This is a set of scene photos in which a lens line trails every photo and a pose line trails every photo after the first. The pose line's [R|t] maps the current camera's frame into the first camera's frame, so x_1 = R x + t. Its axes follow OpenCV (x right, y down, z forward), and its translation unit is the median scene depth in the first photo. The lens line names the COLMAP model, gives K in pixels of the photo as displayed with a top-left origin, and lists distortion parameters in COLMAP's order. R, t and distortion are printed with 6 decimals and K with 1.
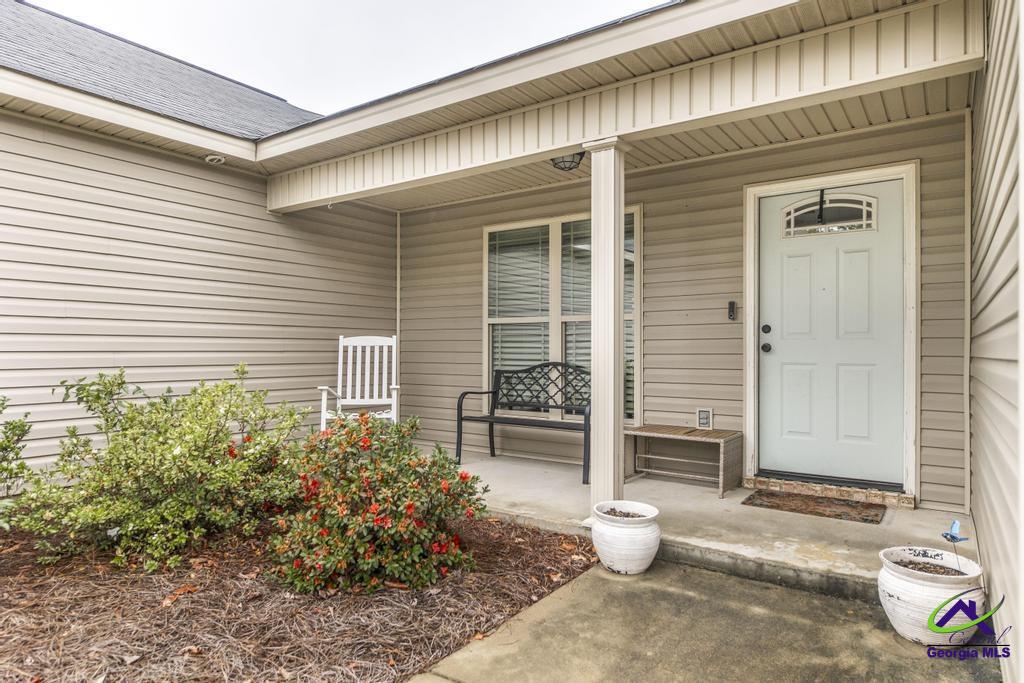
lens RADIAL K [[604.9, 0, 506.8], [0, 604.9, 347.1], [0, 0, 1]] dist [0.006080, 0.000584]
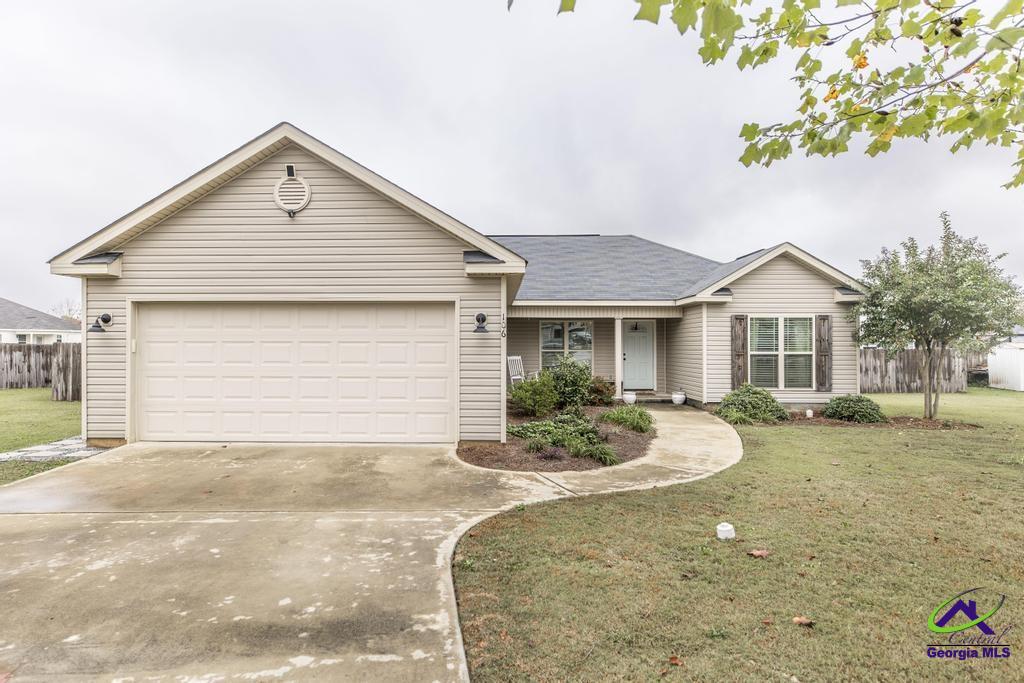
lens RADIAL K [[560.5, 0, 475.7], [0, 560.5, 338.0], [0, 0, 1]] dist [0.003251, 0.000523]
pose [[0.831716, 0.001447, 0.555200, -2.149603], [0.000708, 0.999993, -0.003668, -0.110372], [-0.555201, 0.003444, 0.831709, -1.359034]]
